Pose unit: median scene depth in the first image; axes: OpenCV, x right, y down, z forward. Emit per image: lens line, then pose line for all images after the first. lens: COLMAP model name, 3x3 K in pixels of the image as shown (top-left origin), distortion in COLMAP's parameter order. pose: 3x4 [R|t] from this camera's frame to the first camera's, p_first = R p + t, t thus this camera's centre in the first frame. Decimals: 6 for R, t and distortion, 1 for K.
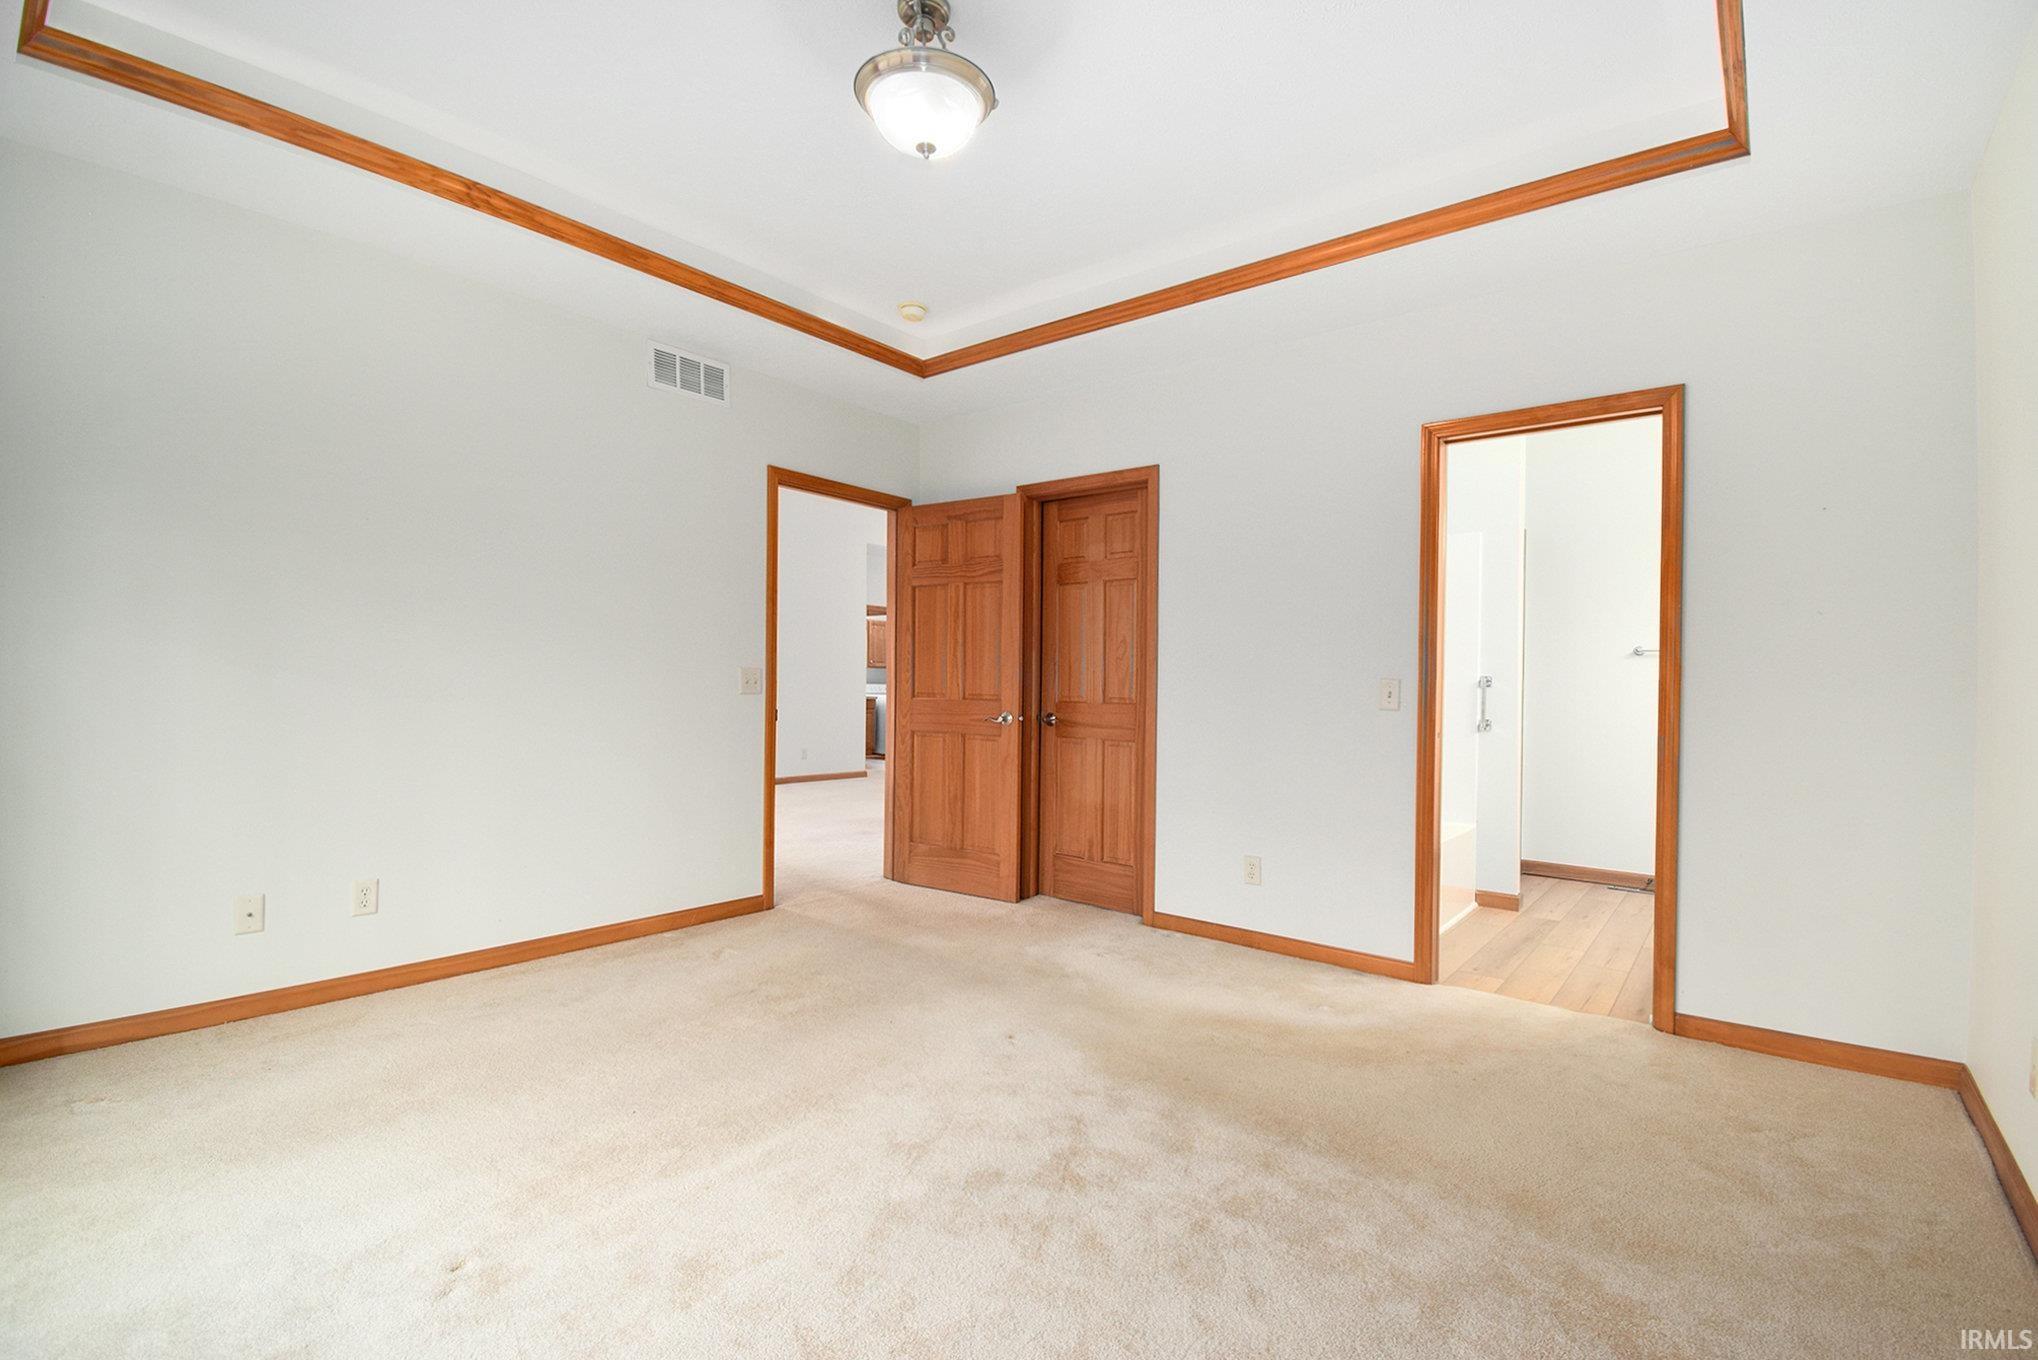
lens RADIAL K [[926.1, 0, 1012.8], [0, 926.1, 693.4], [0, 0, 1]] dist [0.005814, -0.002178]
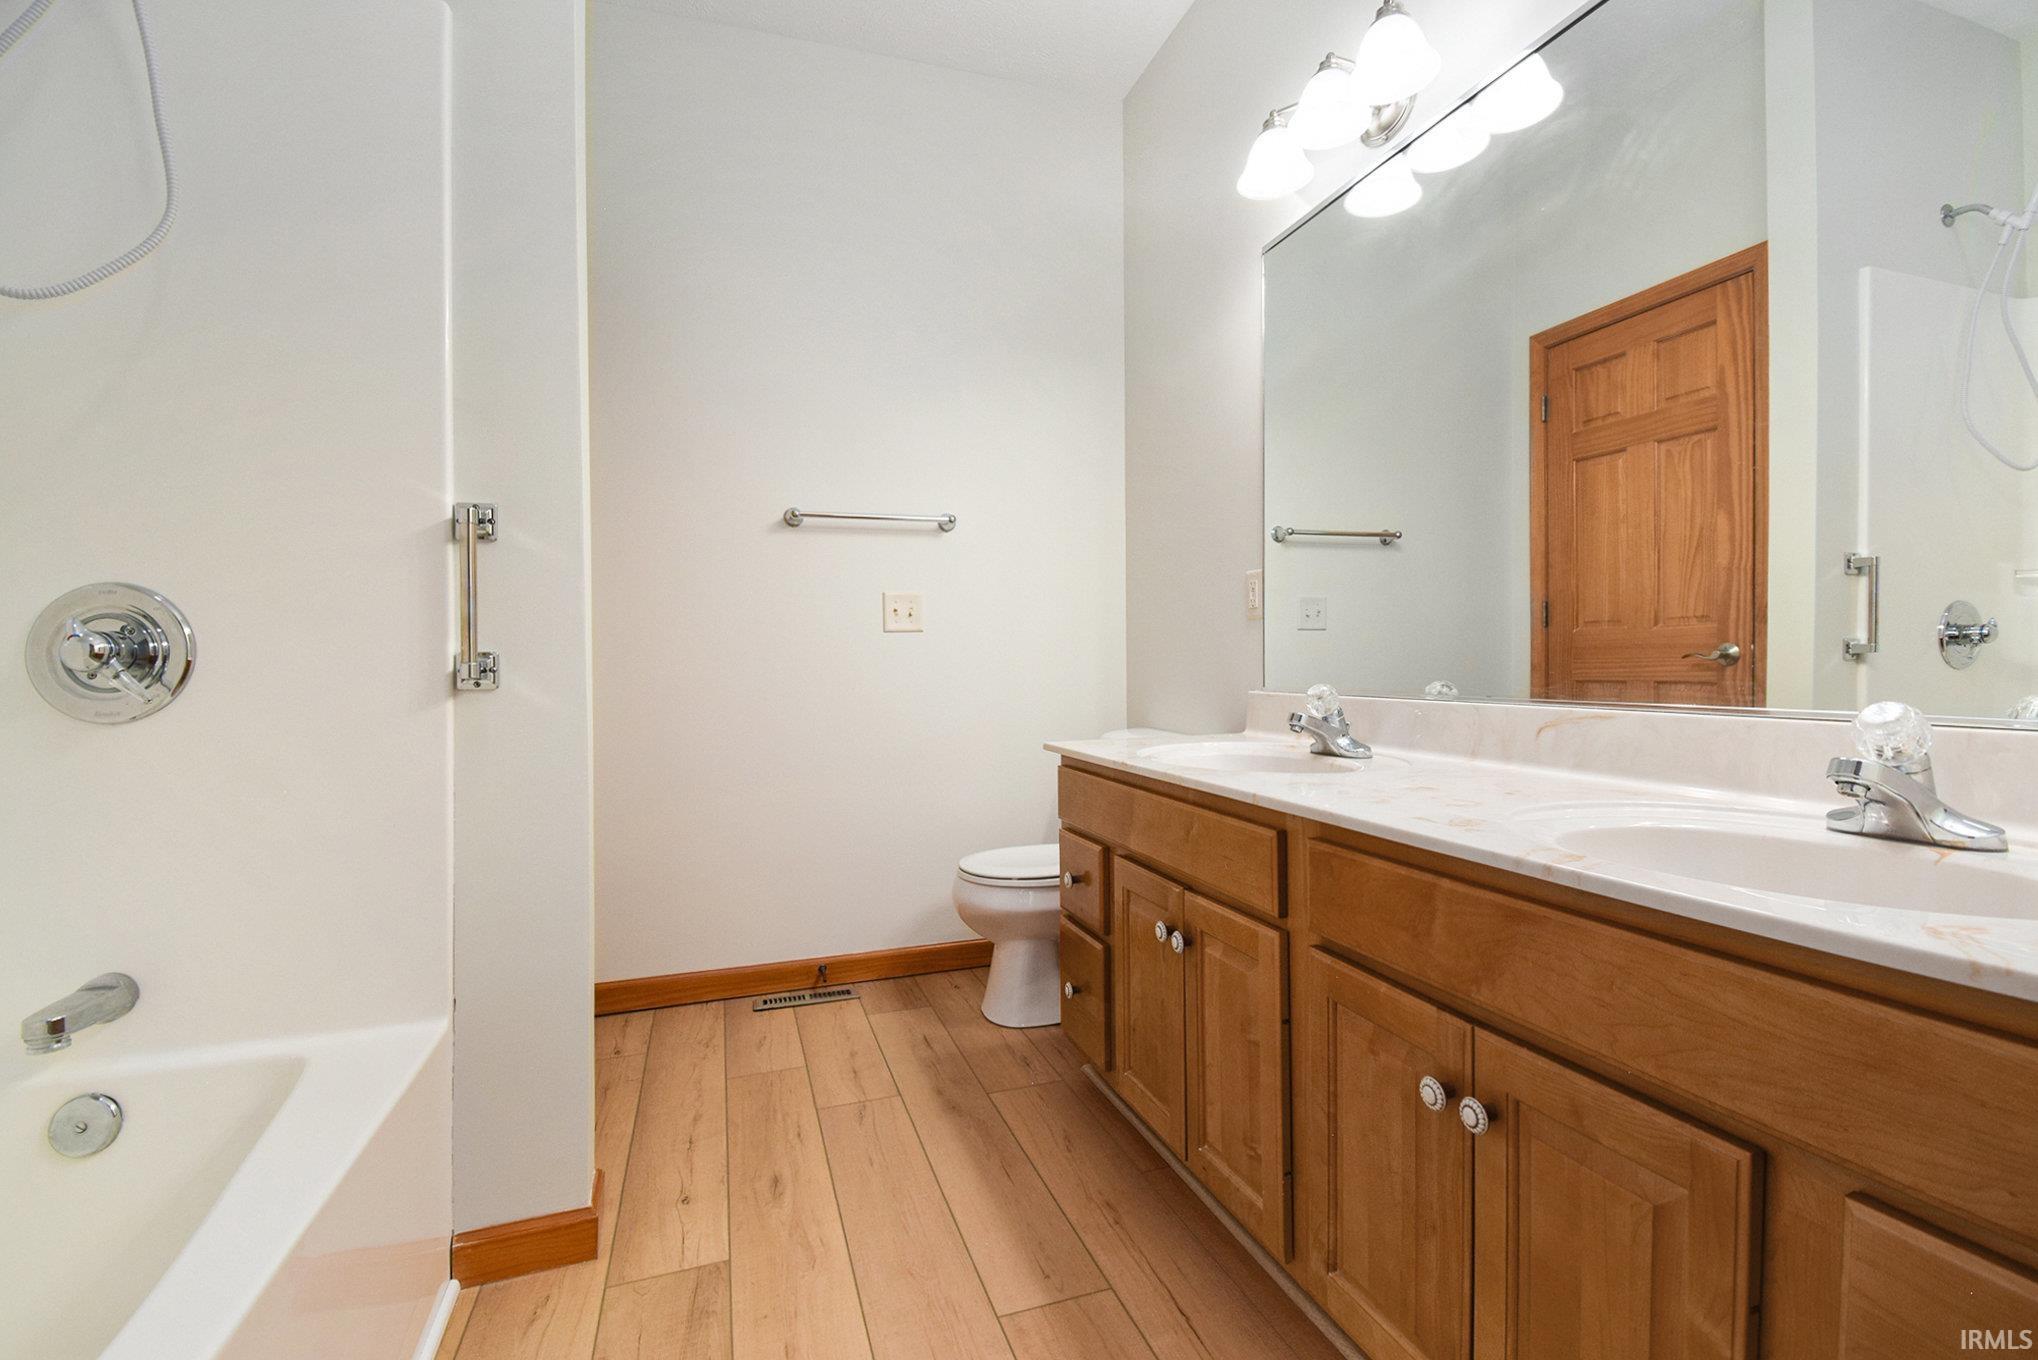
lens RADIAL K [[926.1, 0, 1016.3], [0, 926.1, 671.6], [0, 0, 1]] dist [0.005814, -0.002178]
pose [[0.529498, -0.018757, 0.848104, 0.352553], [0.010007, 0.999824, 0.015864, 0.031134], [-0.848252, 0.000087, 0.529592, 0.702909]]
